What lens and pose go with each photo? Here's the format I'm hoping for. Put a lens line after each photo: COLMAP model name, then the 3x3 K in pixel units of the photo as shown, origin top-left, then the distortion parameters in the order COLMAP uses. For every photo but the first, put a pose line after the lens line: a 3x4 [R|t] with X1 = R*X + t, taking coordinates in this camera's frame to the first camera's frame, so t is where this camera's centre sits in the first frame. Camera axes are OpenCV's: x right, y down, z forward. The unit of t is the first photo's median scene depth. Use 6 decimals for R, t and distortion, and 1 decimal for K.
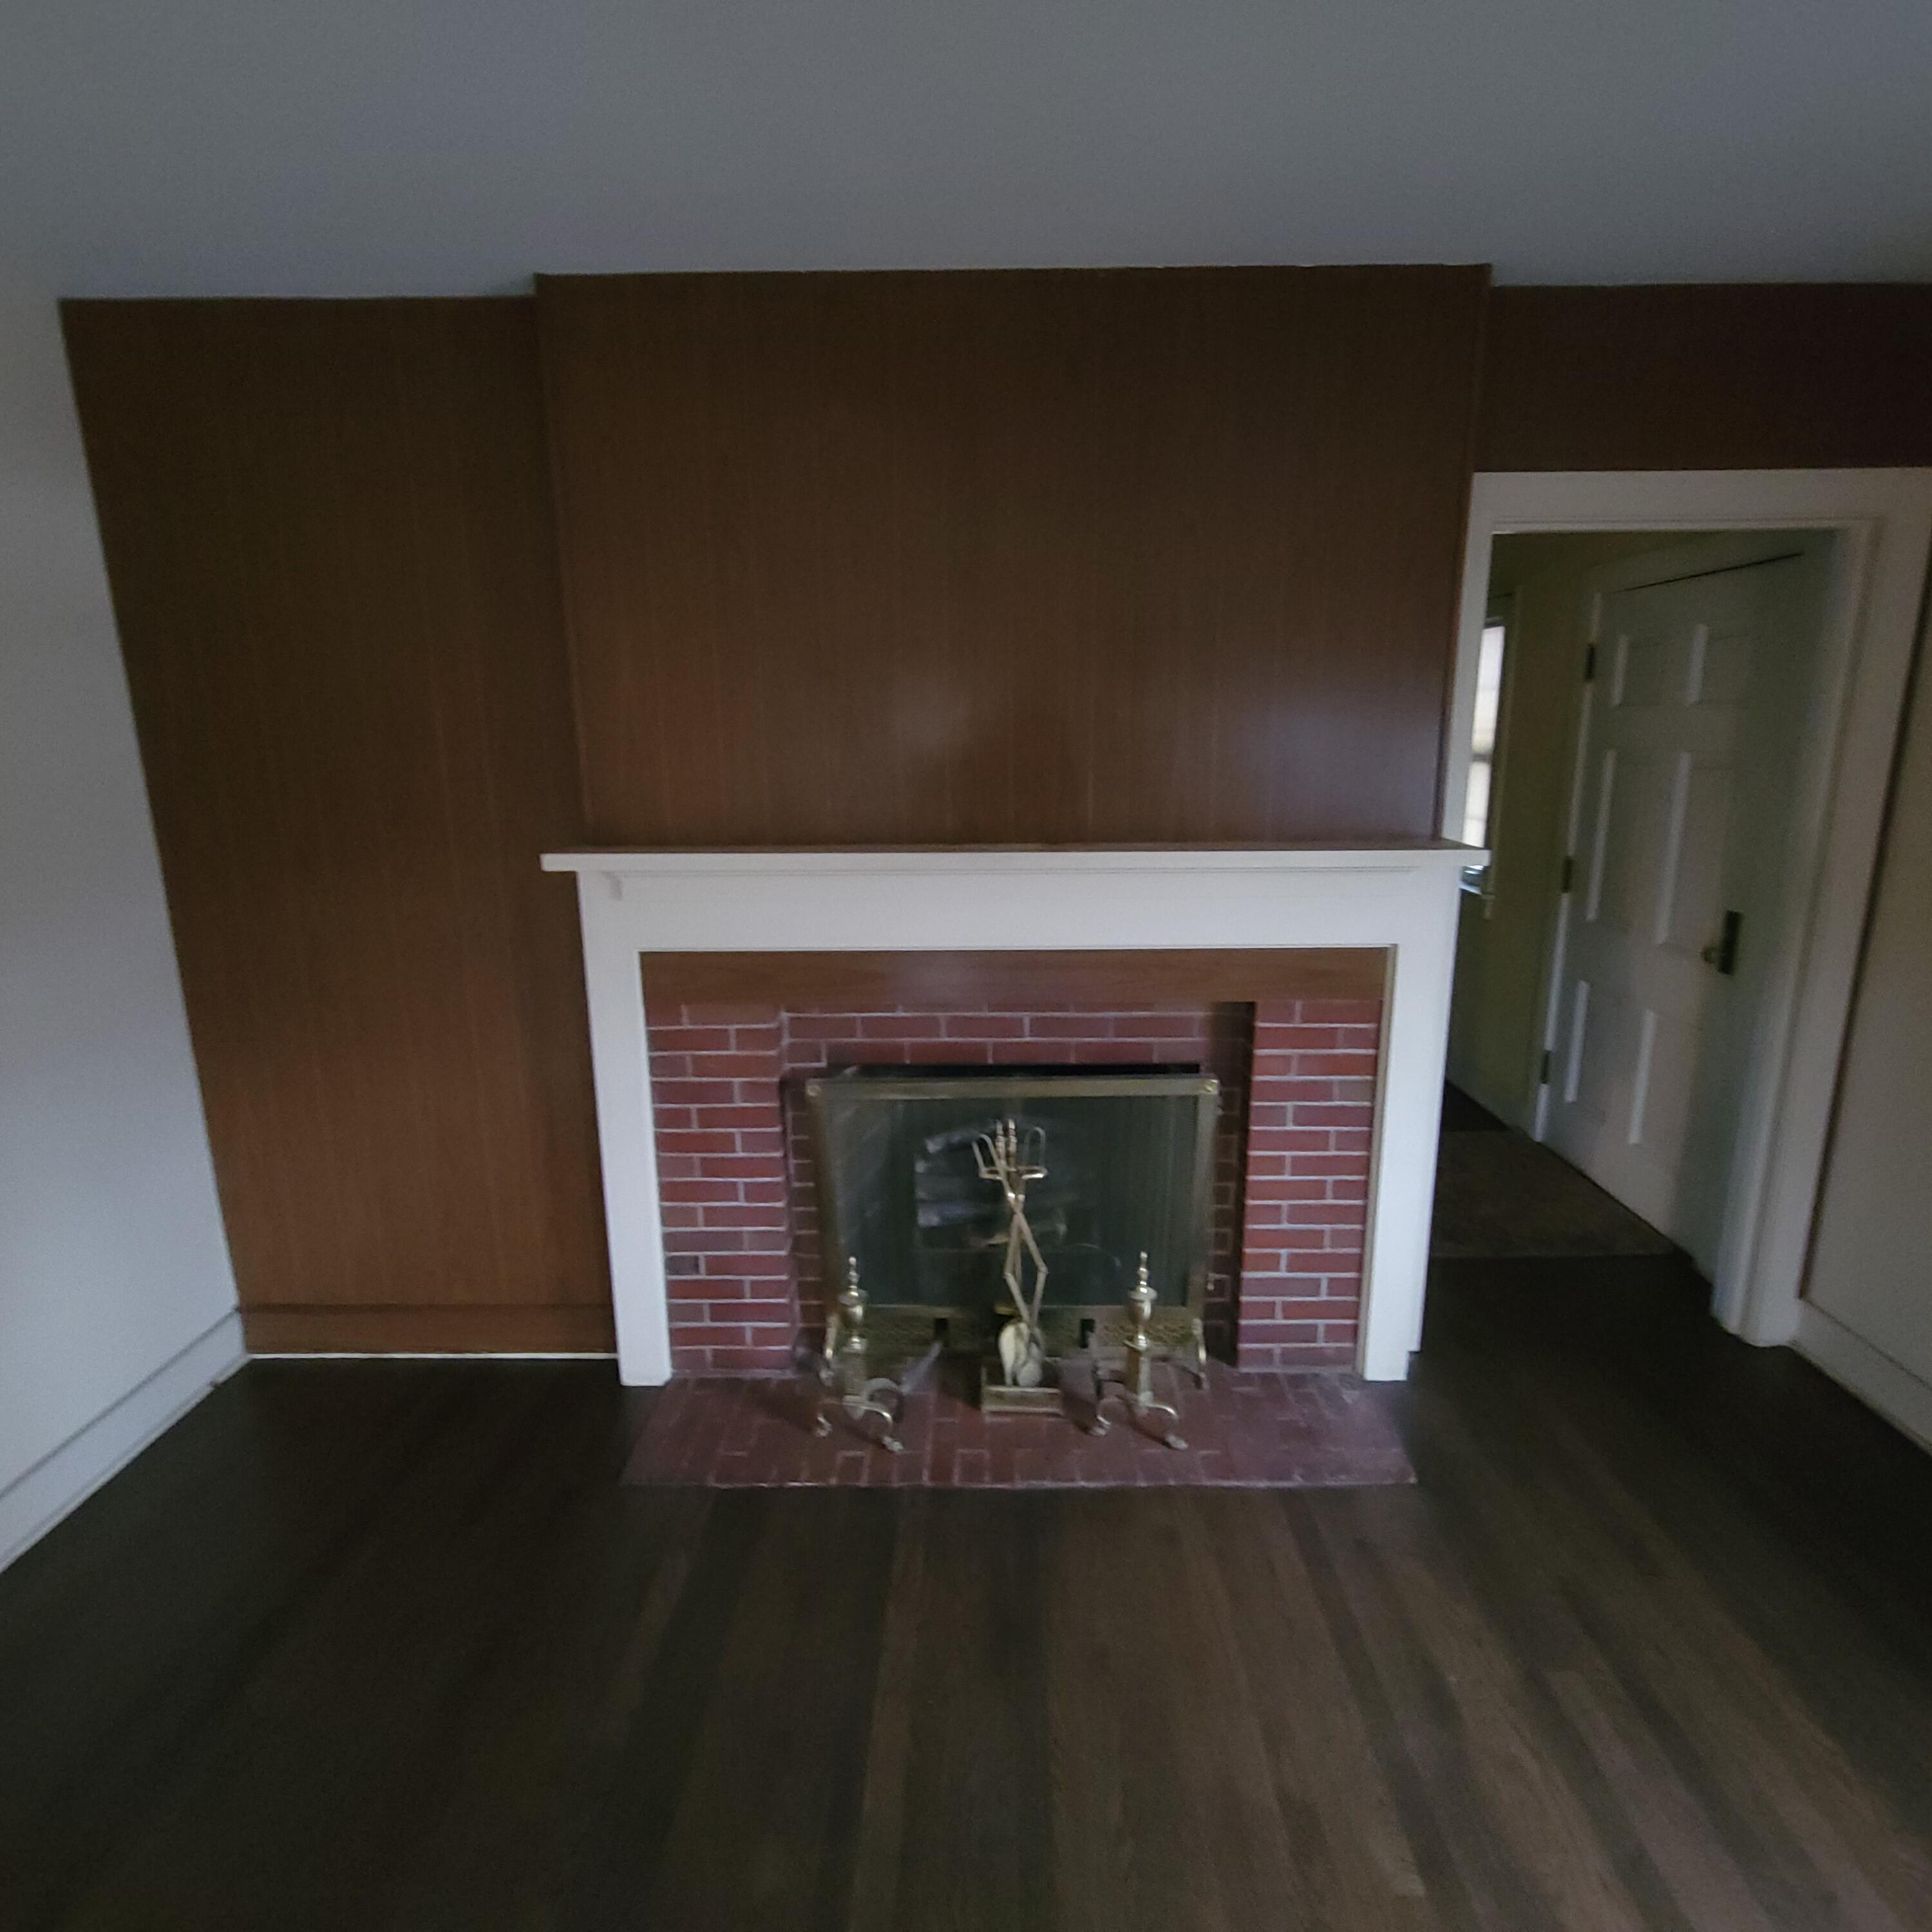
lens RADIAL K [[1008.9, 0, 977.6], [0, 1008.9, 943.2], [0, 0, 1]] dist [0.001650, 0.000283]
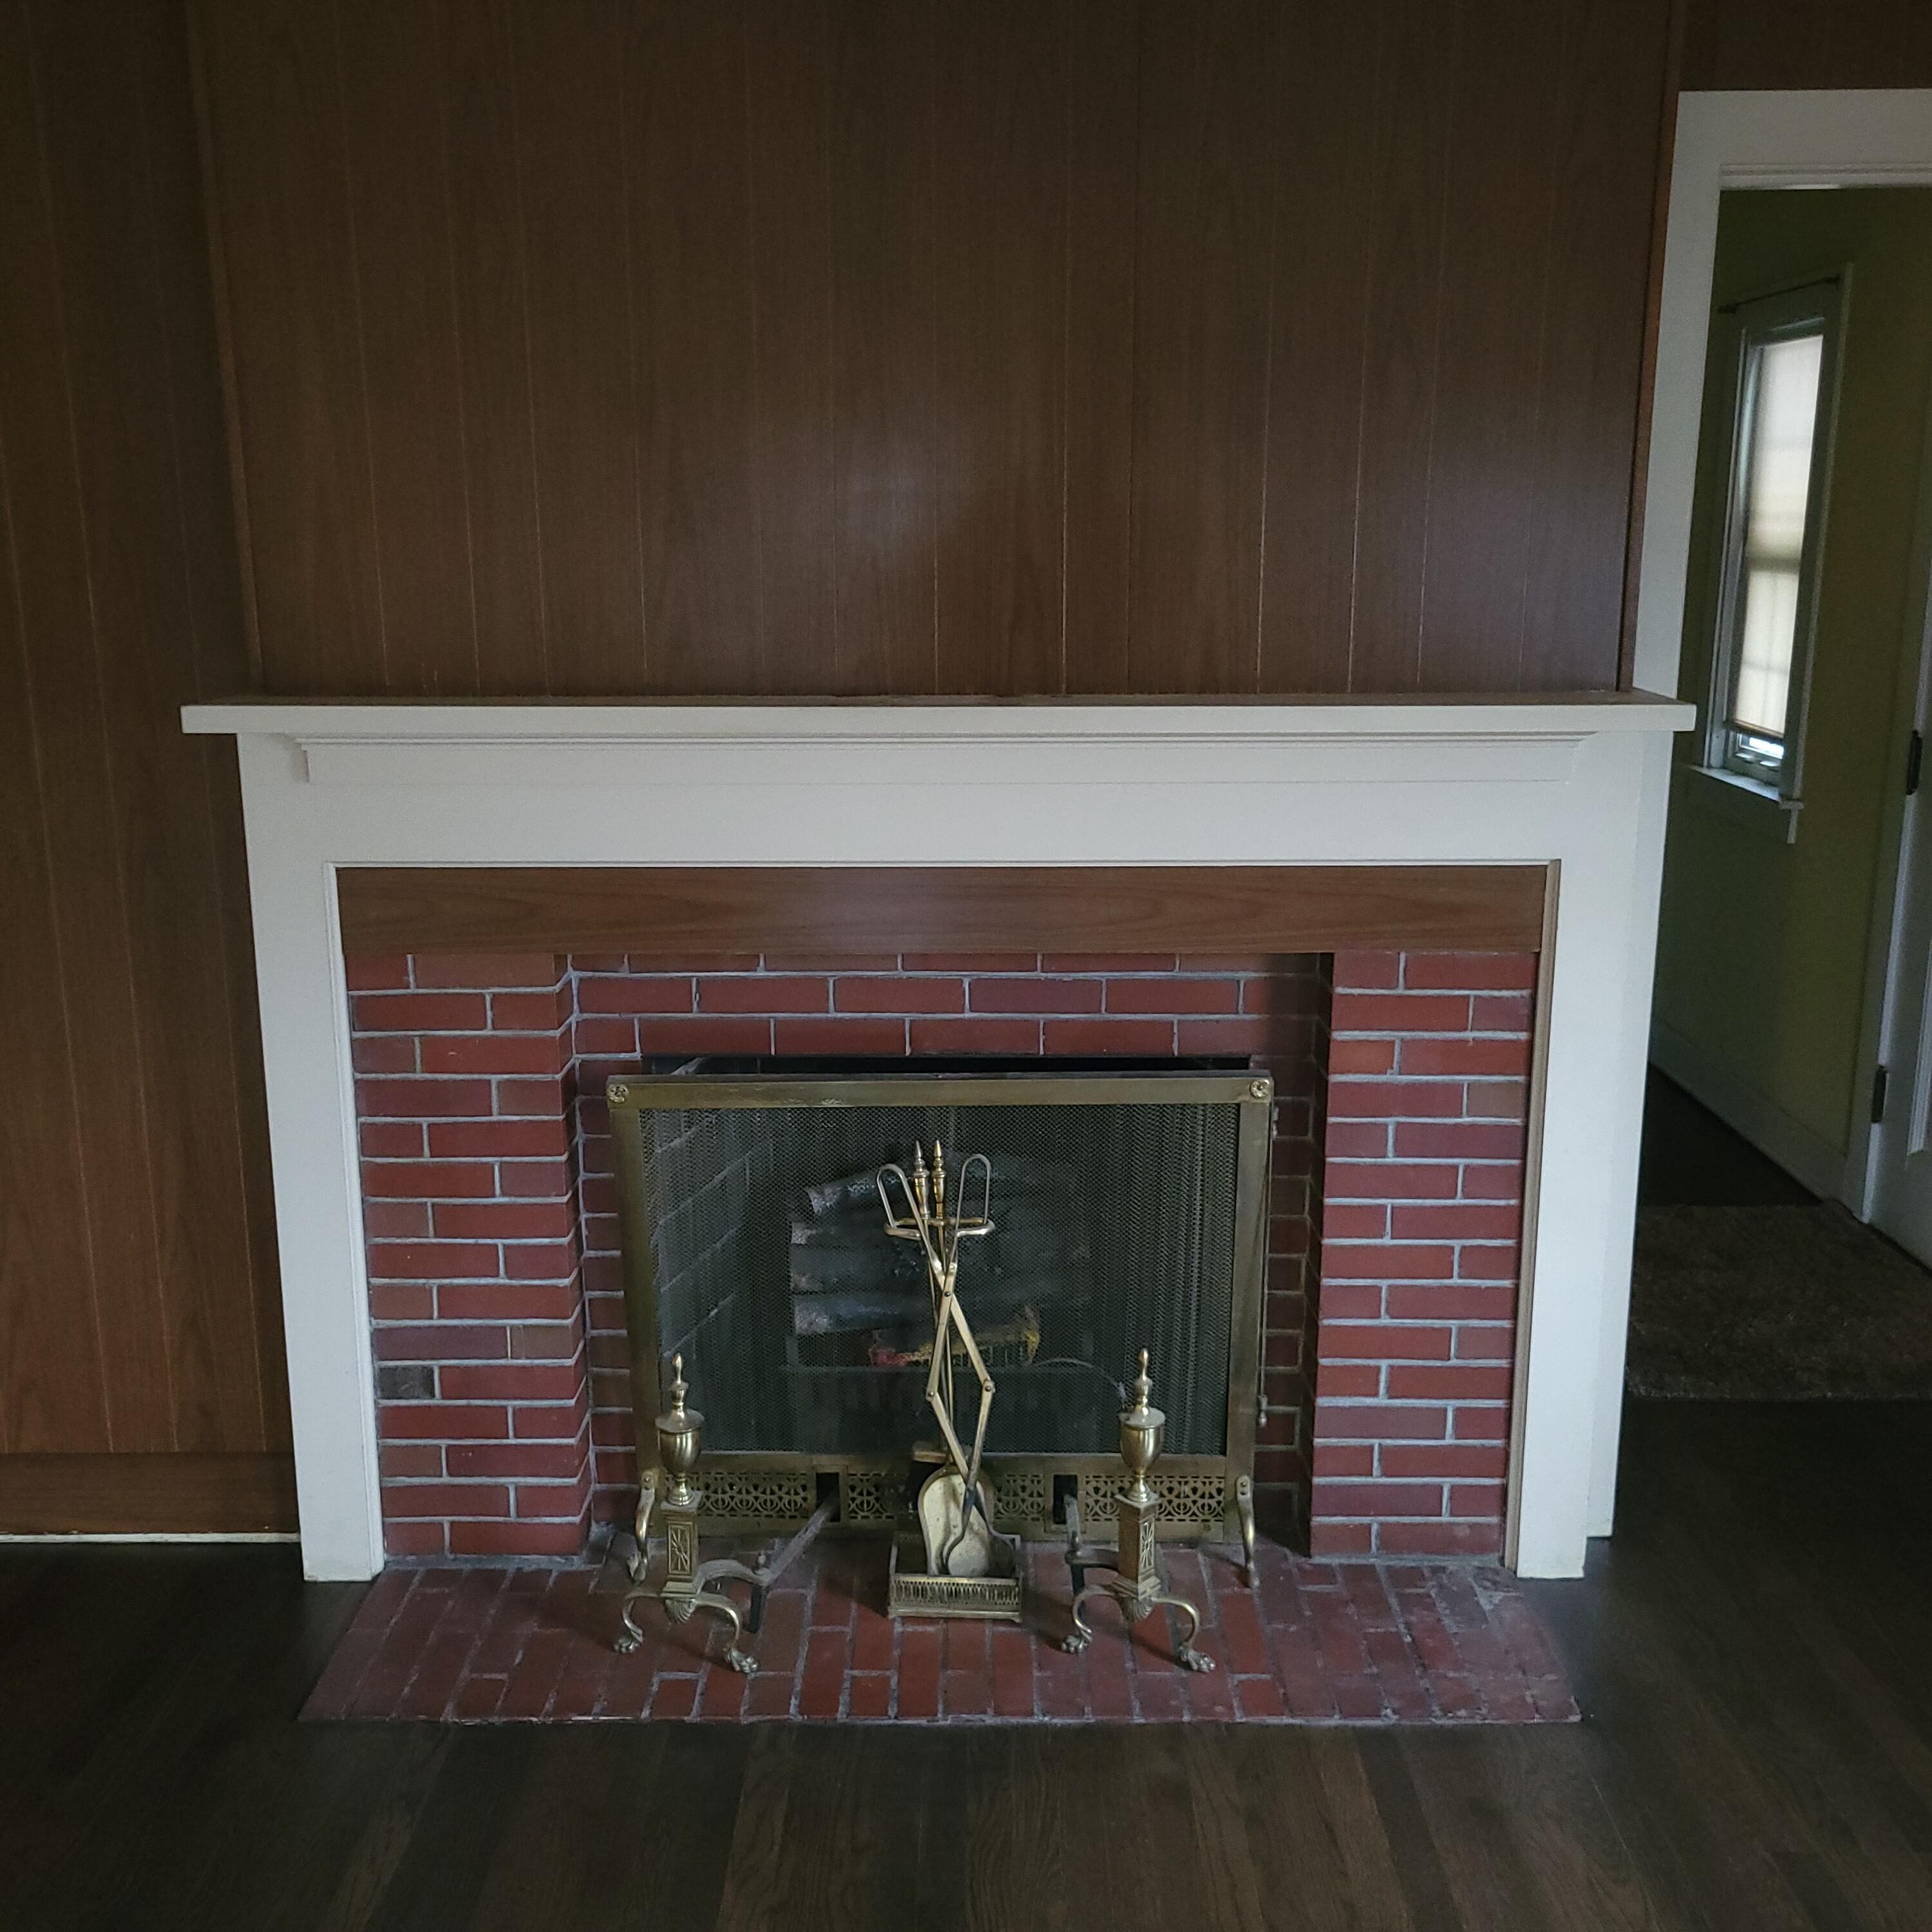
lens RADIAL K [[1966.5, 0, 966.0], [0, 1966.5, 966.0], [0, 0, 1]] dist [0.045791, -0.025329]
pose [[0.999972, 0.004916, -0.005660, 0.055873], [-0.004851, 0.999922, 0.011486, 0.051688], [0.005716, -0.011458, 0.999918, -0.202532]]
